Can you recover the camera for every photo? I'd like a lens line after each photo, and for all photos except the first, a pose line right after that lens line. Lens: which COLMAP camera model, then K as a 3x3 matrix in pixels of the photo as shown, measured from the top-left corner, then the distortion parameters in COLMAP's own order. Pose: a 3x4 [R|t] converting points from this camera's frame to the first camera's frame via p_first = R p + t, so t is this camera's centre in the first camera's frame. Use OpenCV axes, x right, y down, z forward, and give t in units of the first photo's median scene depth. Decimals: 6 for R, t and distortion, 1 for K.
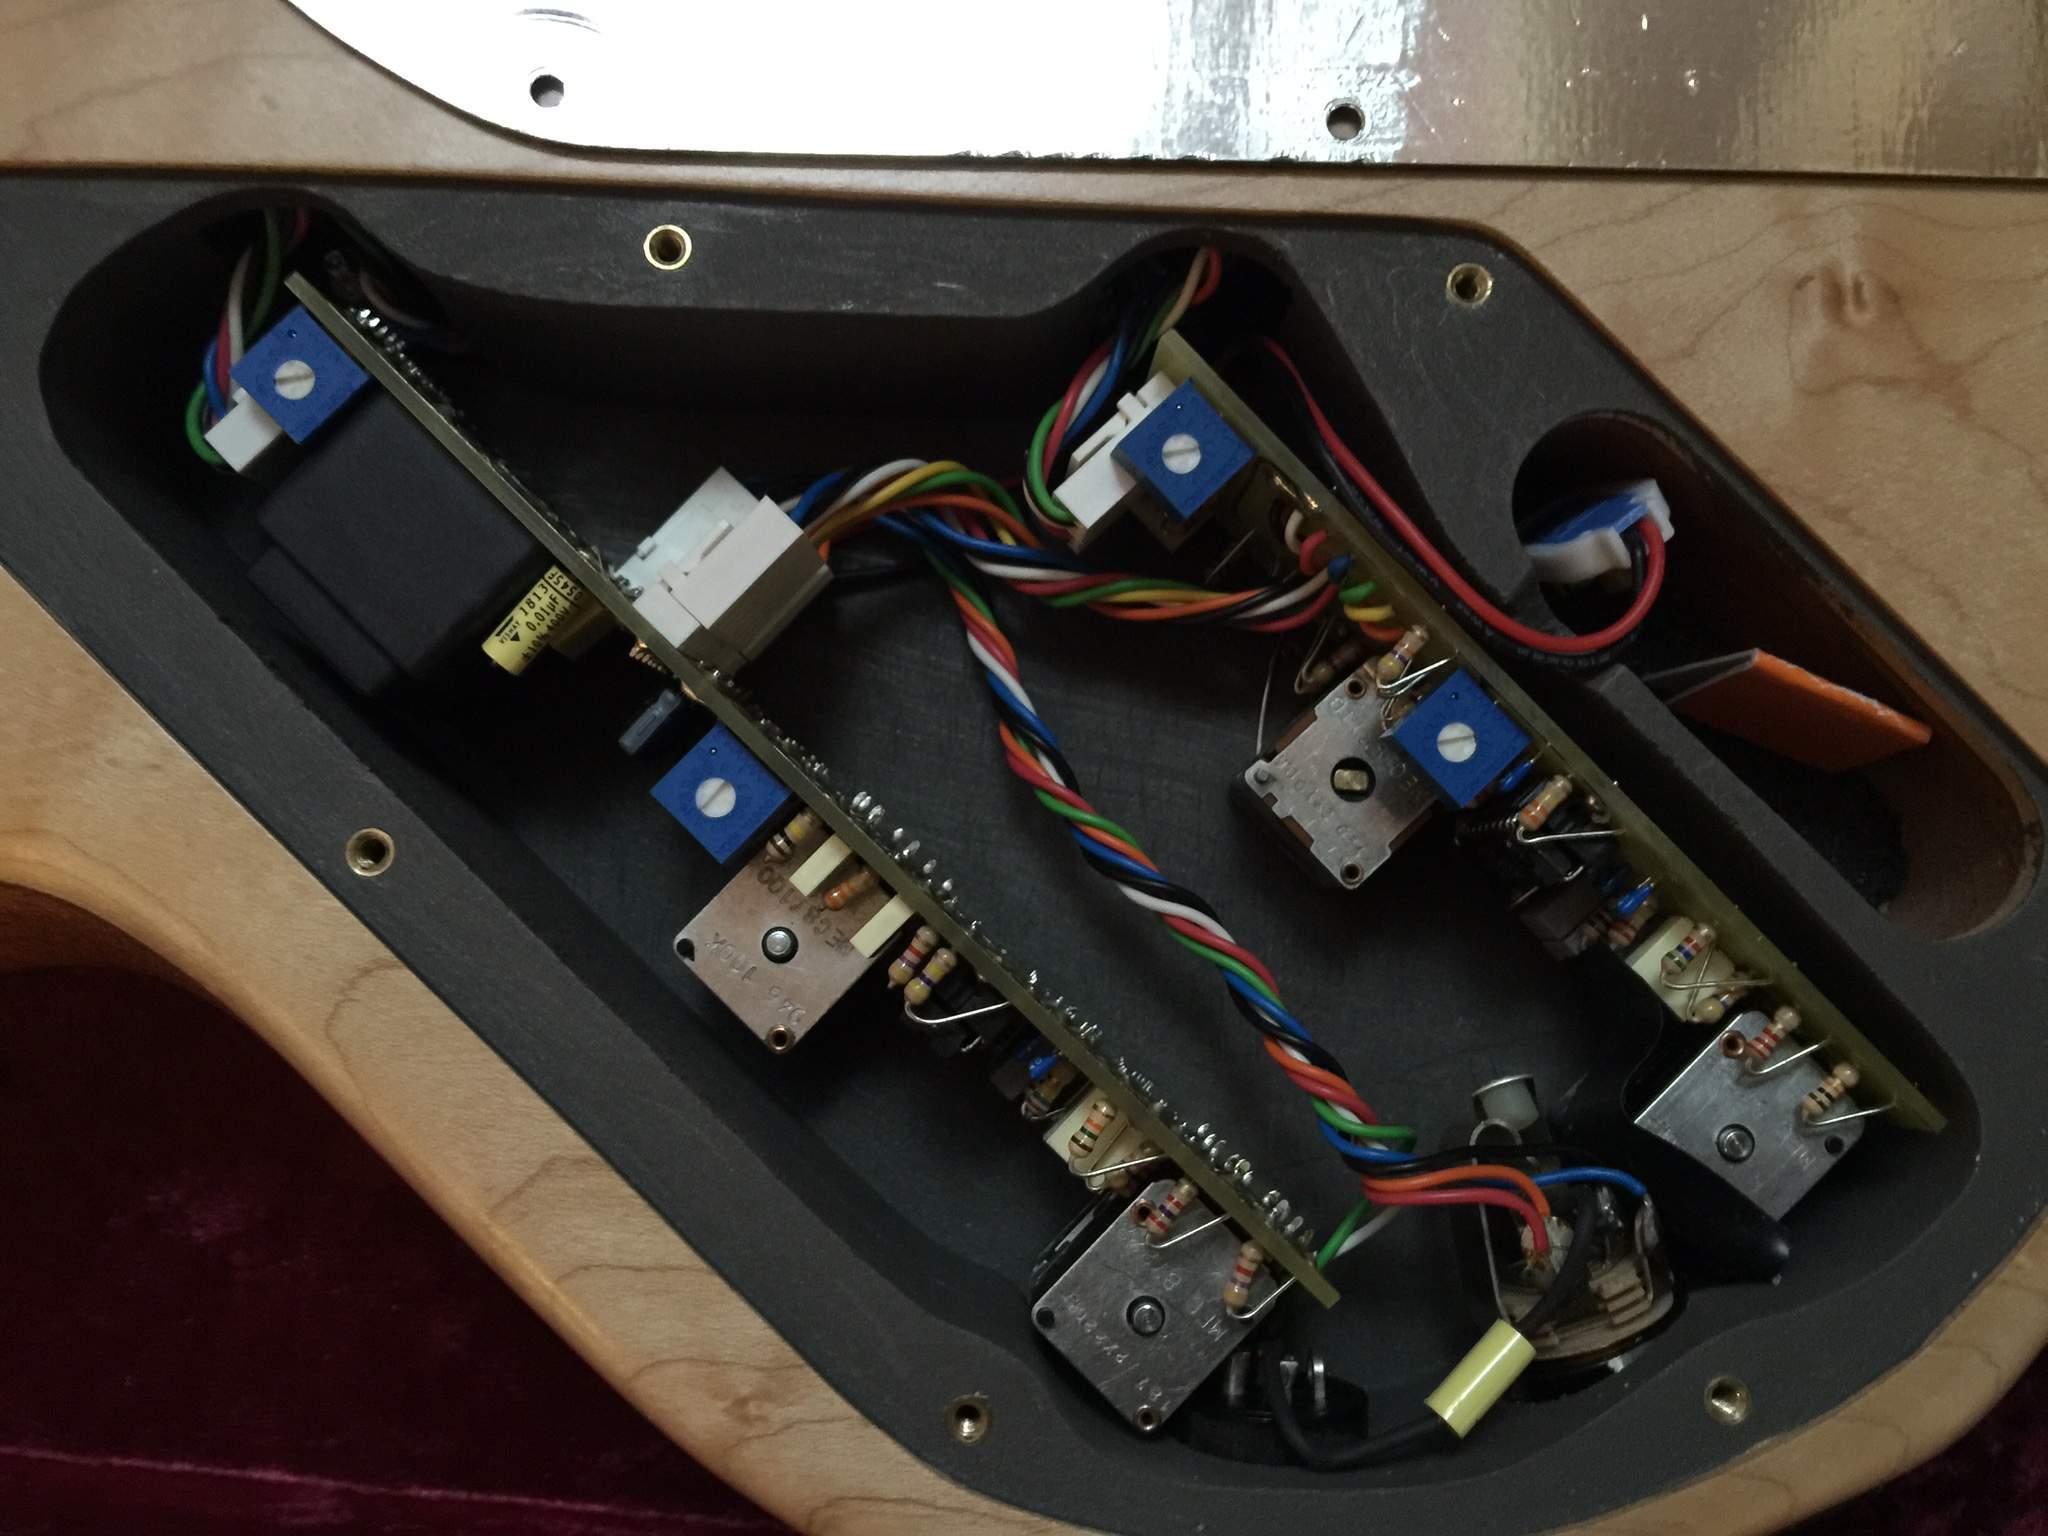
lens RADIAL K [[1731.2, 0, 1042.2], [0, 1731.2, 813.7], [0, 0, 1]] dist [0.046324, -0.116687]
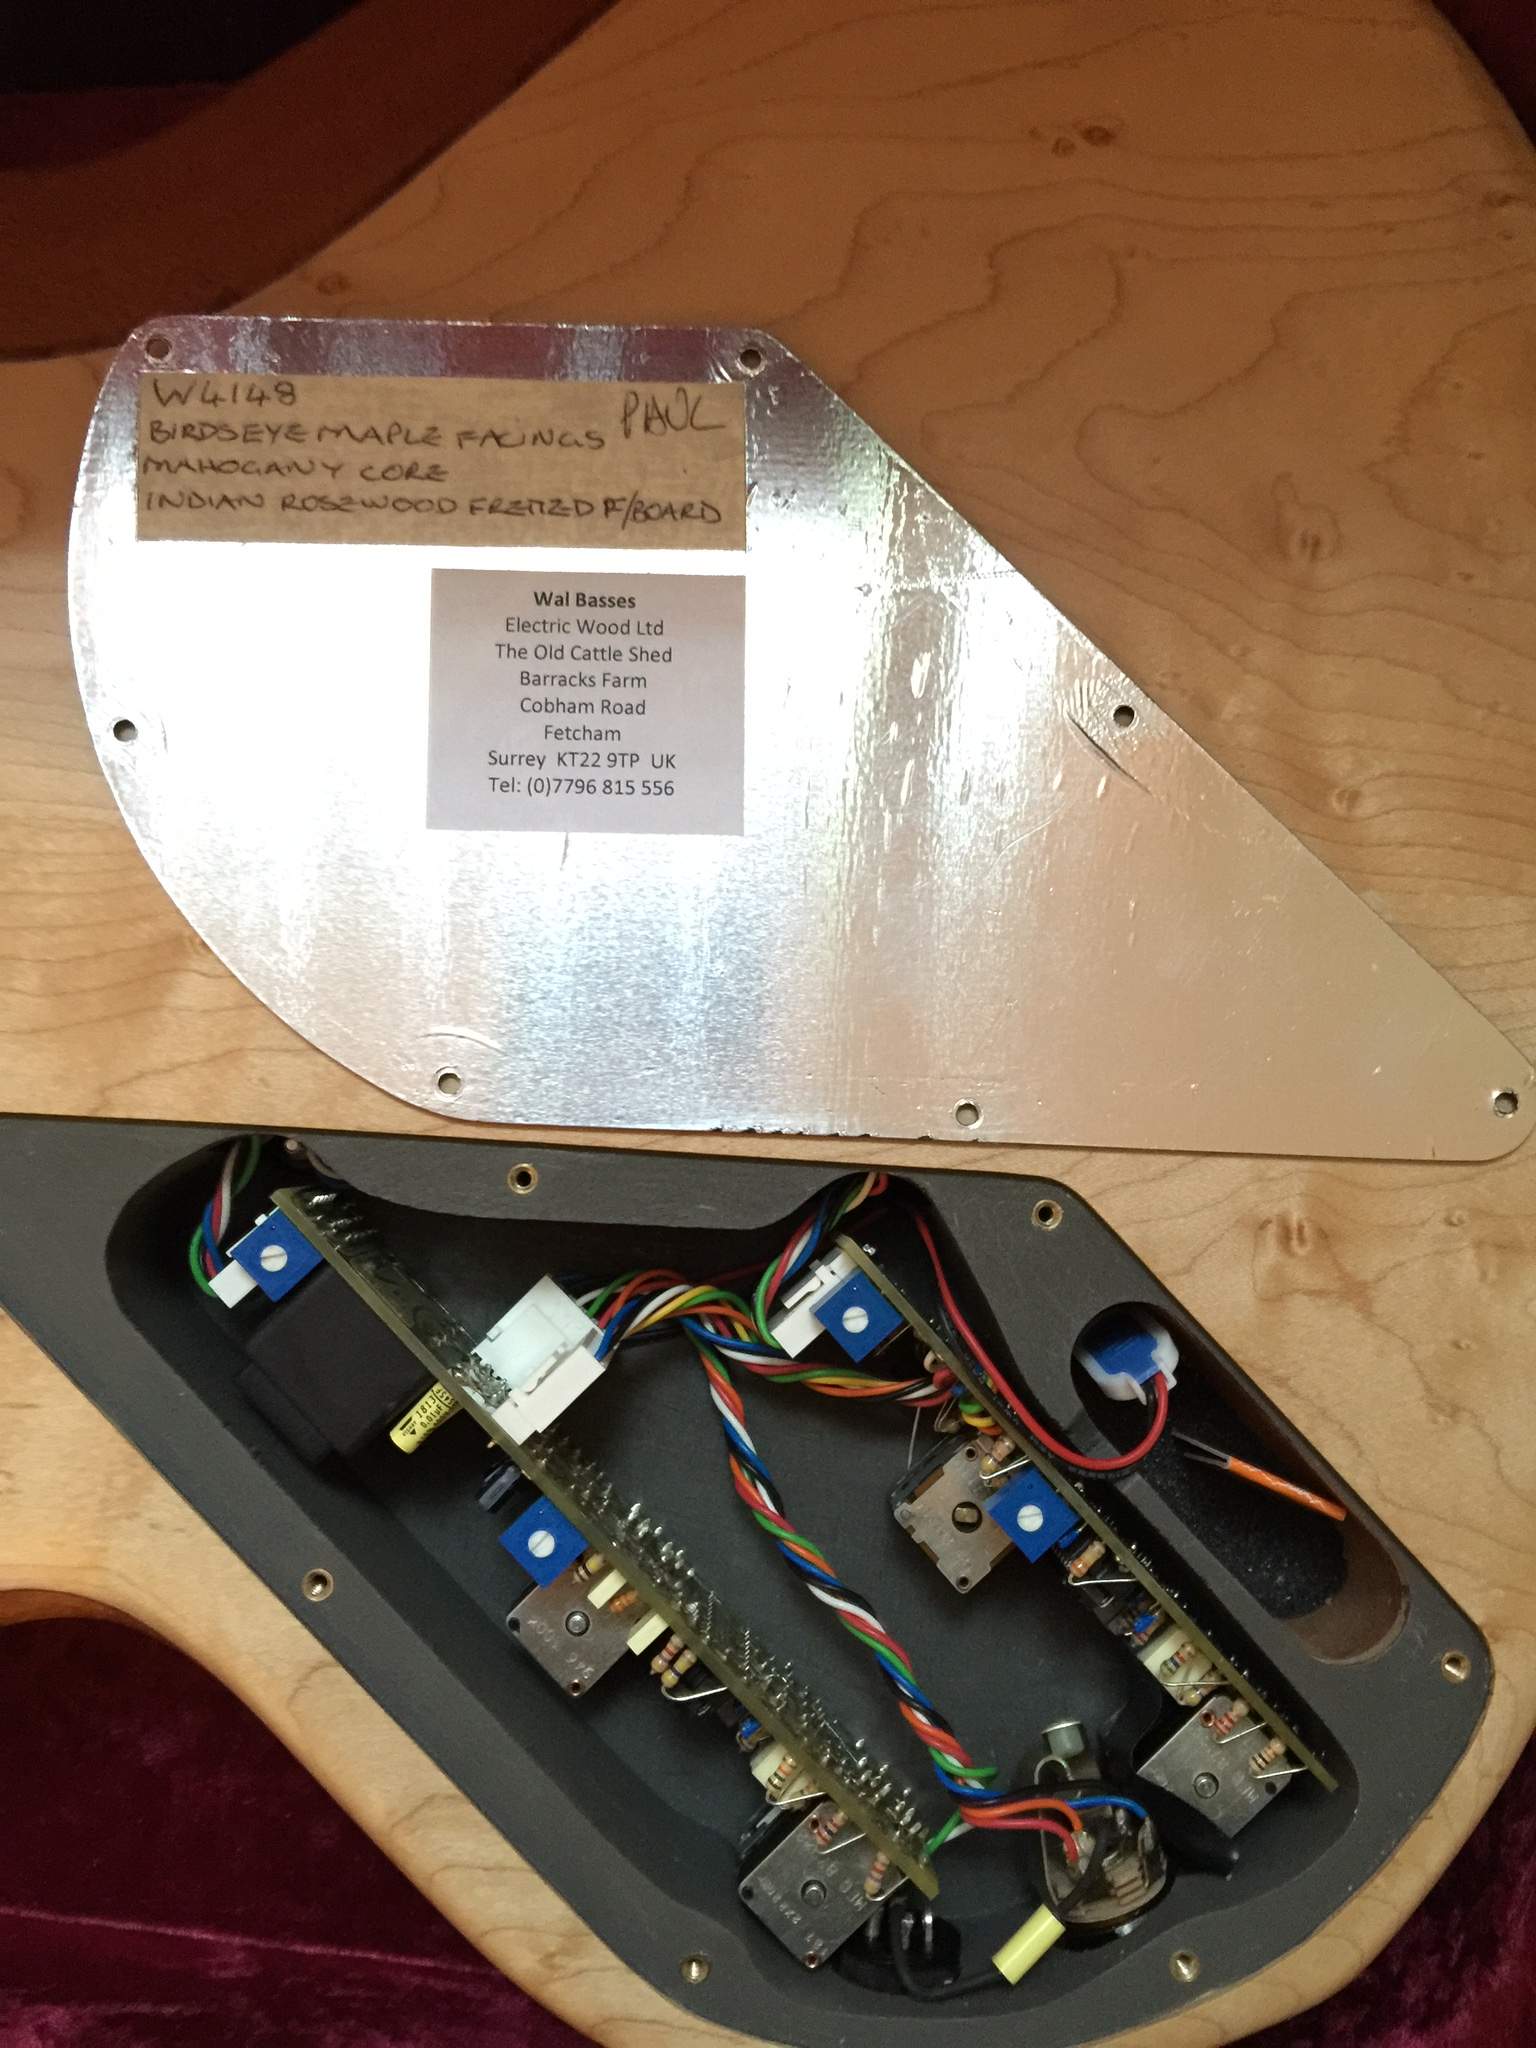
lens RADIAL K [[1731.2, 0, 797.1], [0, 1731.2, 1033.8], [0, 0, 1]] dist [0.046324, -0.116687]
pose [[0.999459, 0.031723, 0.008687, 0.008198], [-0.031674, 0.999482, -0.005666, -0.451234], [-0.008862, 0.005387, 0.999946, -0.523074]]
